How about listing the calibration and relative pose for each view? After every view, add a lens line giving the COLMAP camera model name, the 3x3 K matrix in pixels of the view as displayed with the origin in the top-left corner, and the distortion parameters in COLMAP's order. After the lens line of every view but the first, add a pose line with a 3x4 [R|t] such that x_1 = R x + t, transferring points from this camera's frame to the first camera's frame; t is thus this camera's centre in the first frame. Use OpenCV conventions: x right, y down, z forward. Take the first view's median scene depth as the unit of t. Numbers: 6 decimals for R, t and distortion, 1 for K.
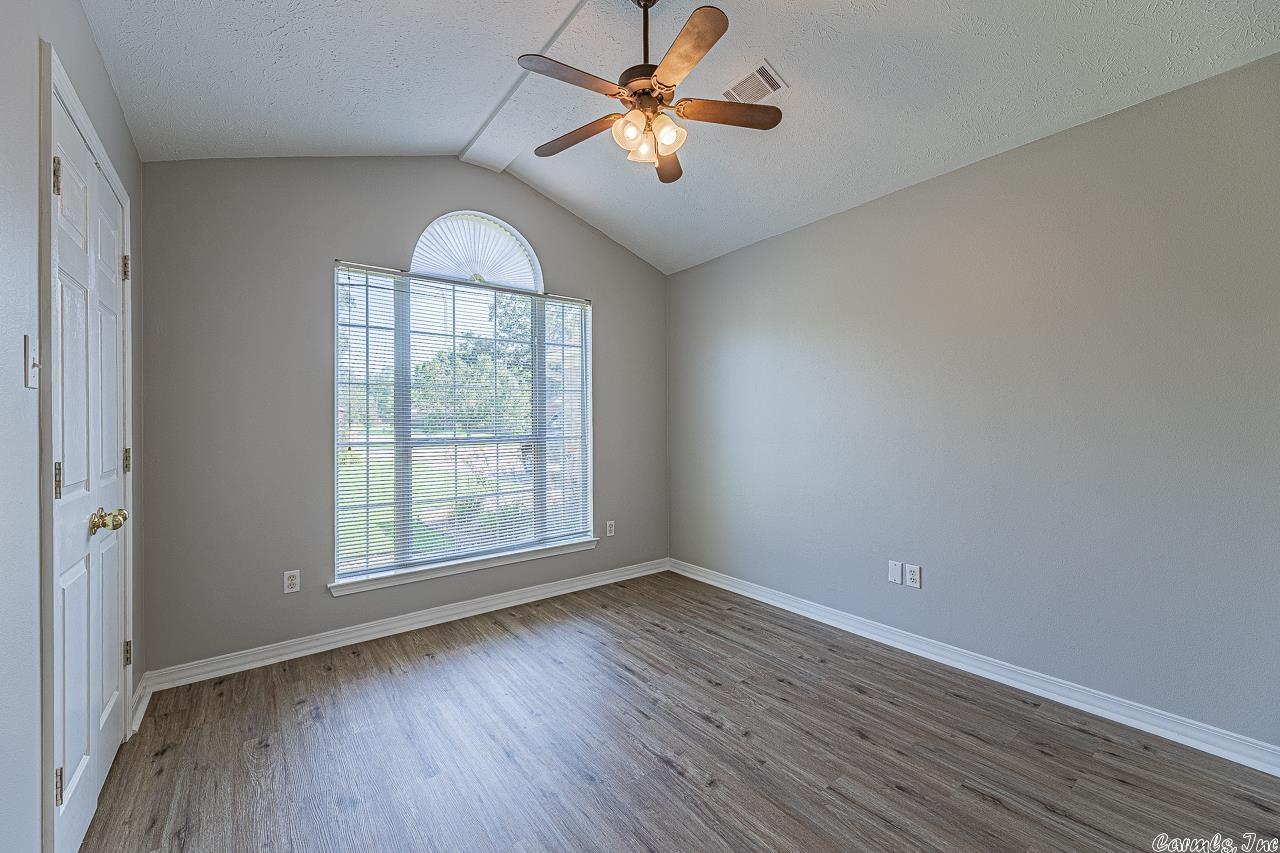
lens RADIAL K [[514.1, 0, 640.8], [0, 514.1, 423.9], [0, 0, 1]] dist [0.001139, 0.000094]
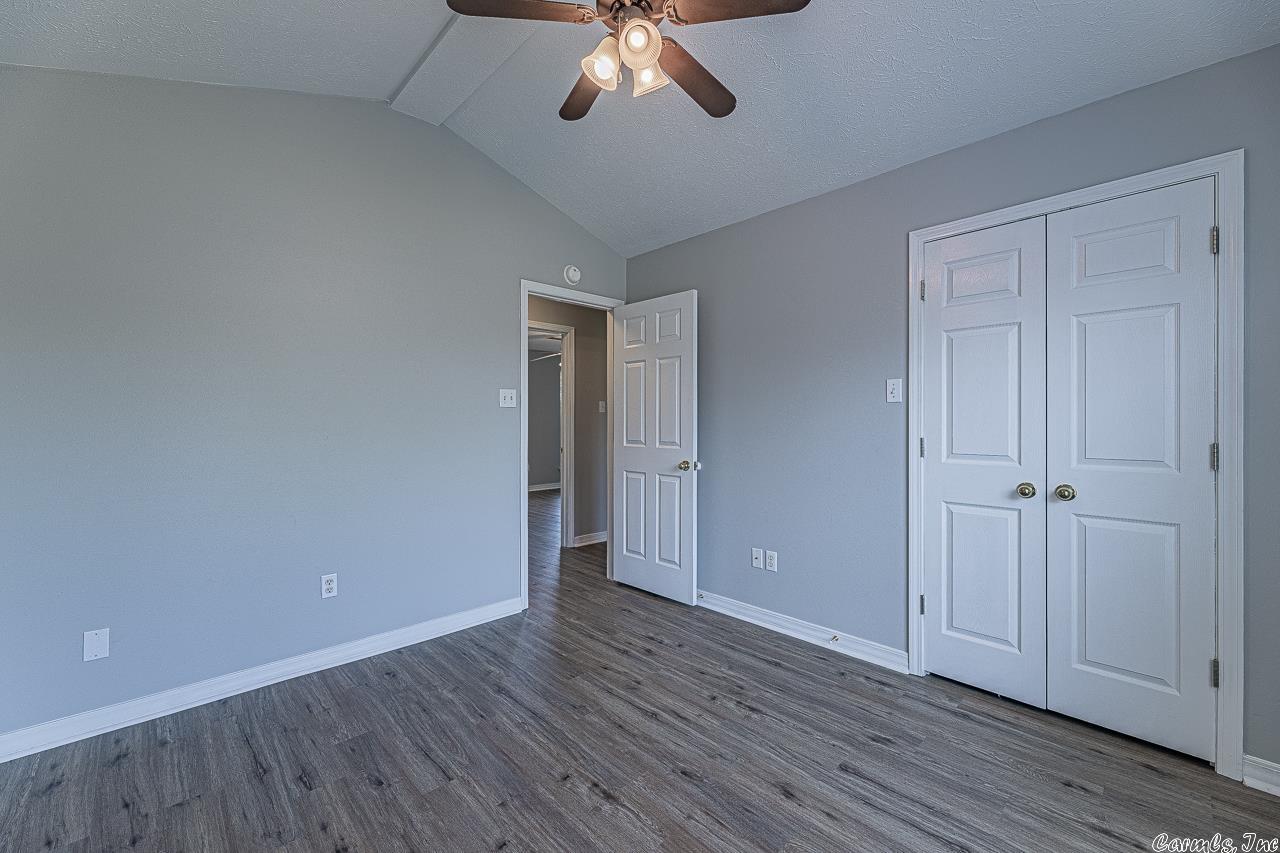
lens RADIAL K [[514.1, 0, 643.7], [0, 514.1, 418.0], [0, 0, 1]] dist [0.001139, 0.000094]
pose [[-0.993232, 0.010042, -0.115716, 0.061233], [0.010400, 0.999943, -0.002487, -0.003082], [0.115684, -0.003674, -0.993279, 1.299391]]
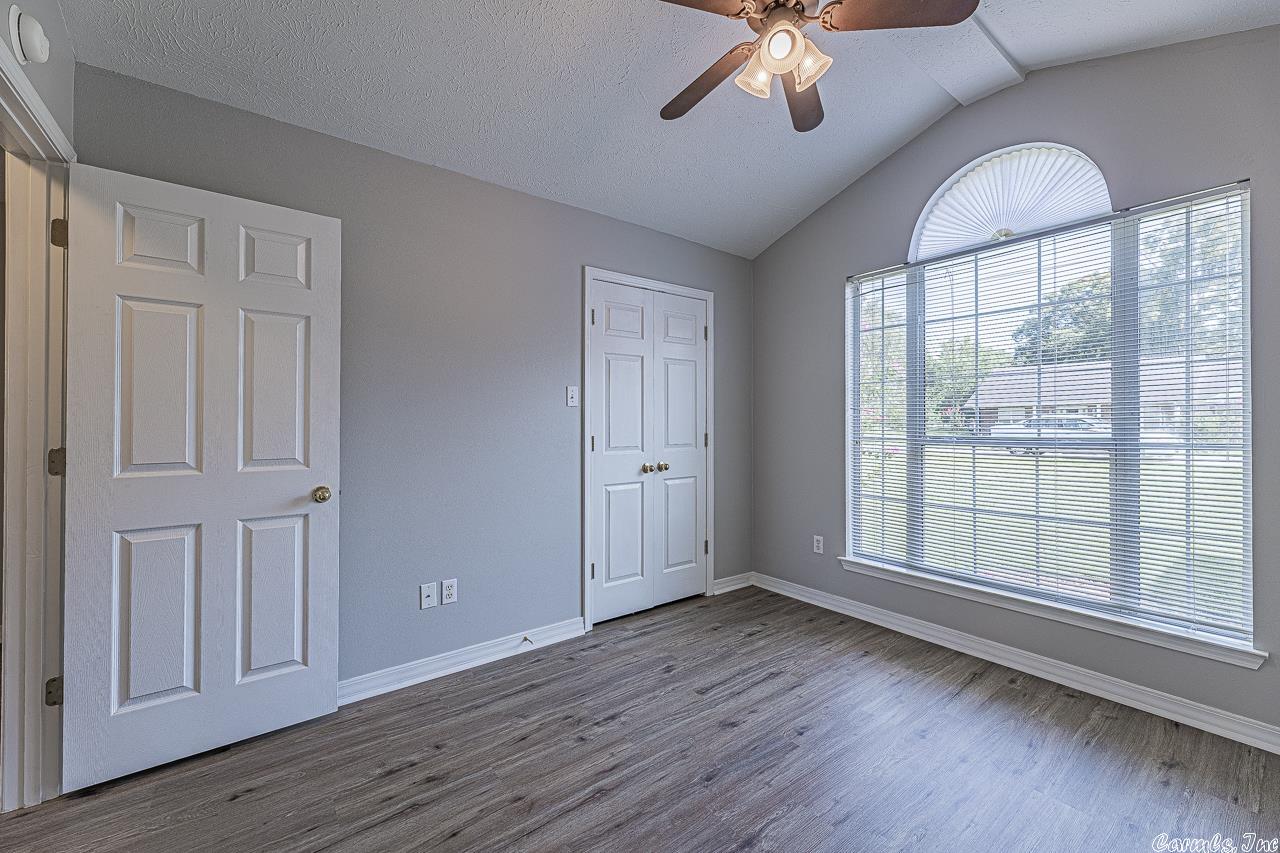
lens RADIAL K [[514.1, 0, 640.0], [0, 514.1, 417.5], [0, 0, 1]] dist [0.001139, 0.000094]
pose [[-0.004172, 0.001694, -0.999990, 0.586082], [-0.000392, 0.999998, 0.001696, -0.007538], [0.999991, 0.000399, -0.004171, 0.567041]]
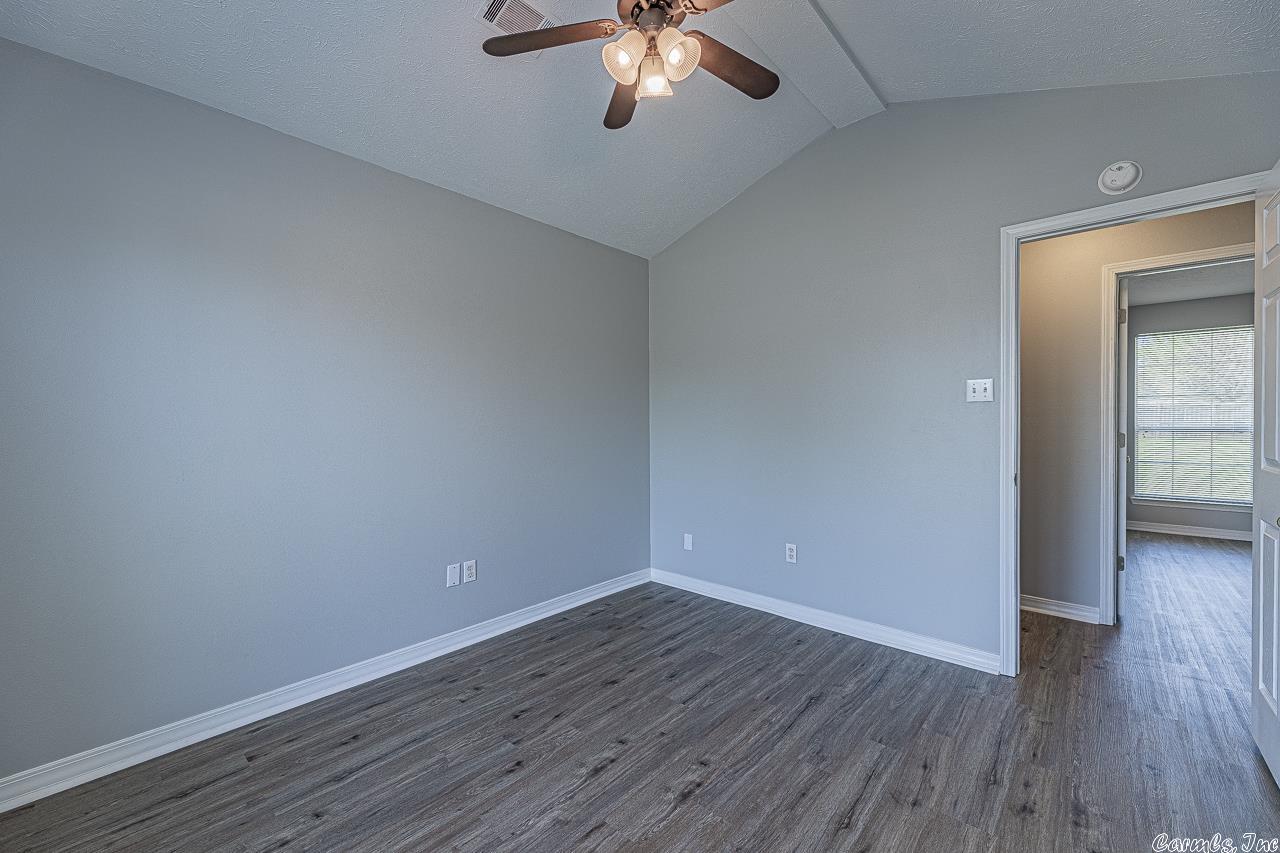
lens RADIAL K [[514.1, 0, 640.3], [0, 514.1, 424.1], [0, 0, 1]] dist [0.001139, 0.000094]
pose [[-0.182984, 0.006309, 0.983096, -0.564099], [0.009633, 0.999943, -0.004624, 0.004058], [-0.983069, 0.008624, -0.183034, 0.843126]]
